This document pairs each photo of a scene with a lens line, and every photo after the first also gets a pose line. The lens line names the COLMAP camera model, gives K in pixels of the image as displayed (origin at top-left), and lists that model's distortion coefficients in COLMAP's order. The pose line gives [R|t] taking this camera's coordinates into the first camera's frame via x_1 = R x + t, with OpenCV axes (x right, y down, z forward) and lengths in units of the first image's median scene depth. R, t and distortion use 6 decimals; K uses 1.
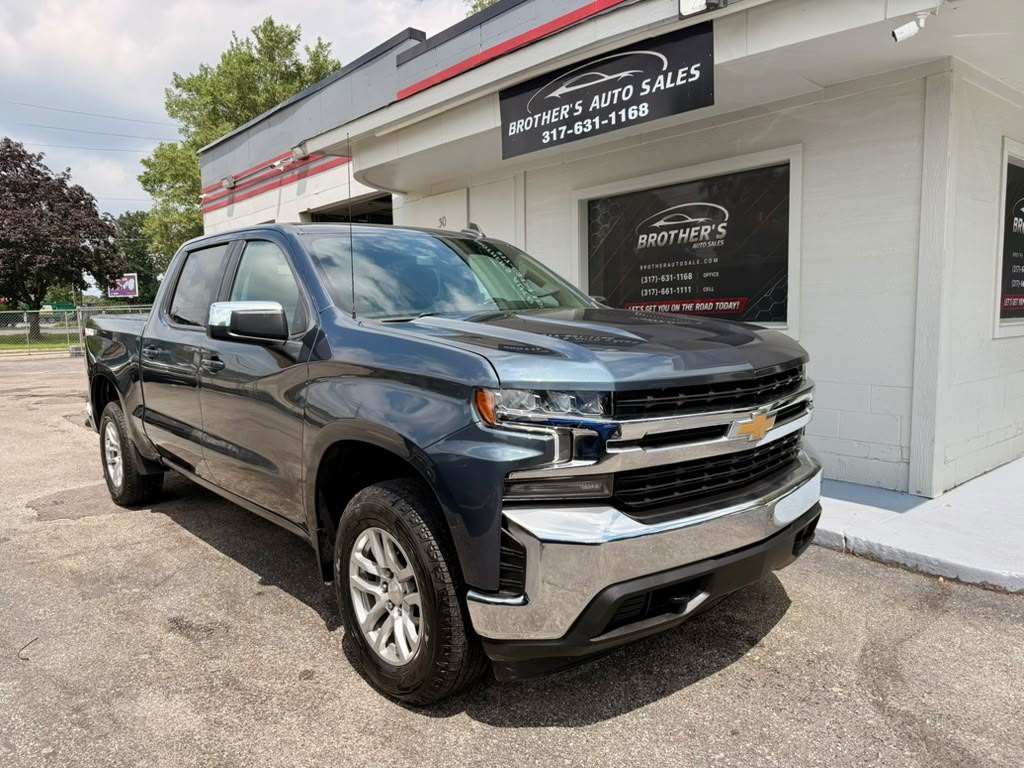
lens RADIAL K [[734.5, 0, 507.8], [0, 734.5, 387.6], [0, 0, 1]] dist [0.042279, -0.054572]
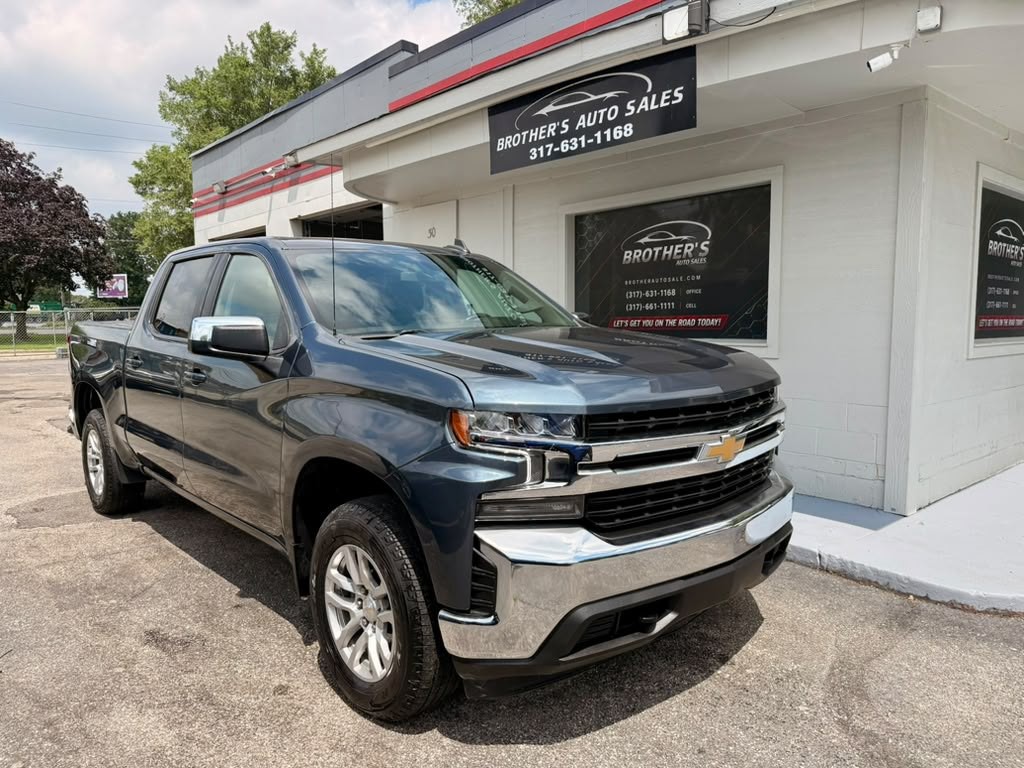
lens RADIAL K [[732.7, 0, 512.5], [0, 732.7, 383.8], [0, 0, 1]] dist [0.053351, -0.069491]
pose [[0.999744, 0.013685, 0.018026, 0.010230], [-0.013440, 0.999817, -0.013638, -0.009732], [-0.018210, 0.013392, 0.999744, -0.008321]]
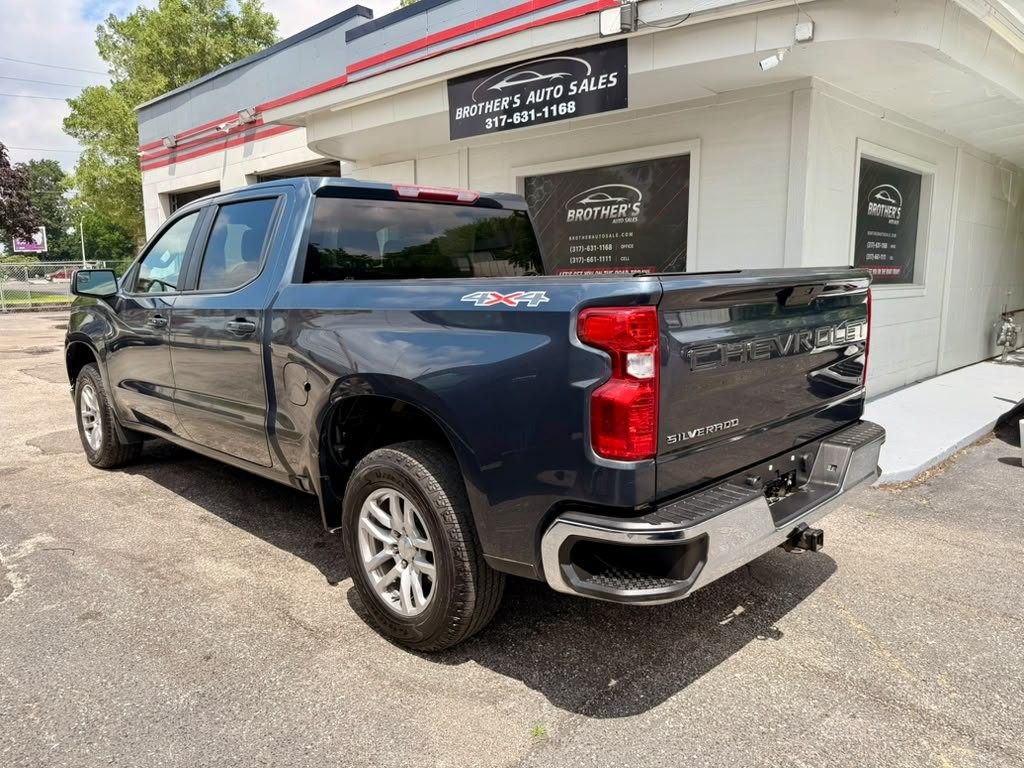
lens RADIAL K [[738.4, 0, 513.8], [0, 738.4, 391.2], [0, 0, 1]] dist [0.060408, -0.090627]
pose [[0.995117, -0.002709, 0.098662, -0.027750], [-0.002707, 0.998498, 0.054723, 0.016943], [-0.098662, -0.054723, 0.993615, -0.202159]]
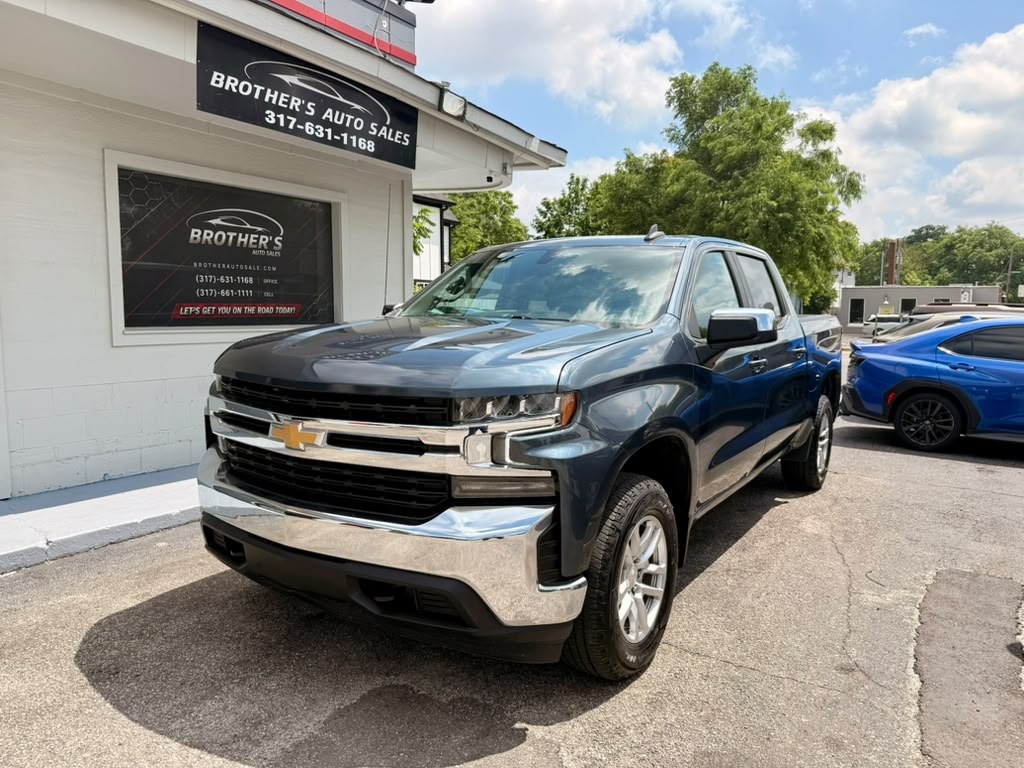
lens RADIAL K [[746.9, 0, 525.7], [0, 746.9, 381.9], [0, 0, 1]] dist [-0.003452, -0.009770]
pose [[-0.316037, -0.069665, 0.946186, -1.004275], [0.089639, 0.990647, 0.102879, -0.095547], [-0.944503, 0.117328, -0.306837, 1.115479]]
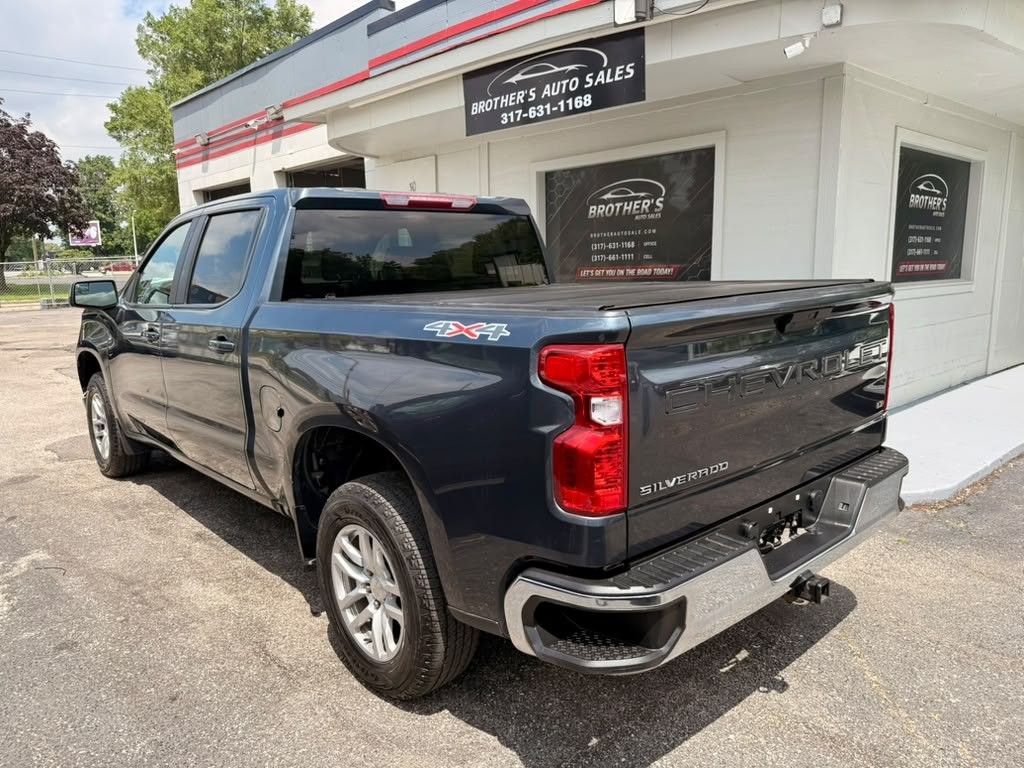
lens RADIAL K [[740.2, 0, 510.8], [0, 740.2, 391.8], [0, 0, 1]] dist [0.035845, -0.048602]
pose [[0.999305, -0.004086, 0.037045, 0.019961], [0.001400, 0.997386, 0.072239, -0.009663], [-0.037243, -0.072137, 0.996699, -0.163912]]
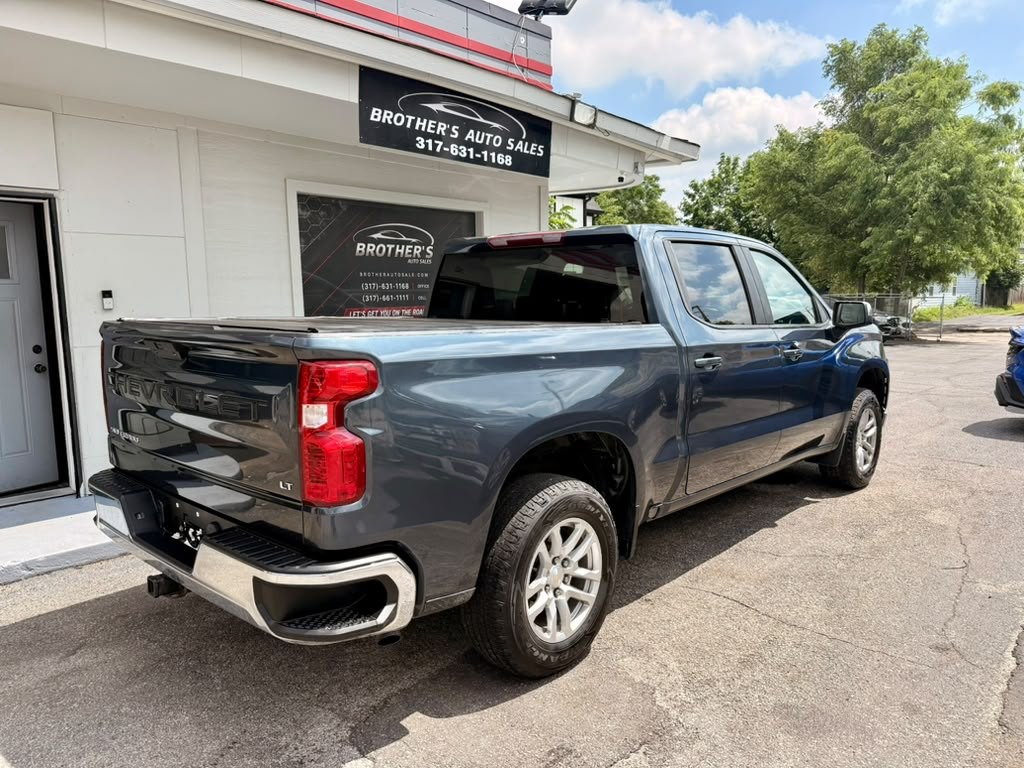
lens RADIAL K [[737.8, 0, 515.4], [0, 737.8, 393.4], [0, 0, 1]] dist [0.053096, -0.076883]
pose [[-0.109169, -0.099185, 0.989062, -1.096253], [0.116586, 0.986864, 0.111832, -0.107823], [-0.987162, 0.127520, -0.096171, 1.105006]]
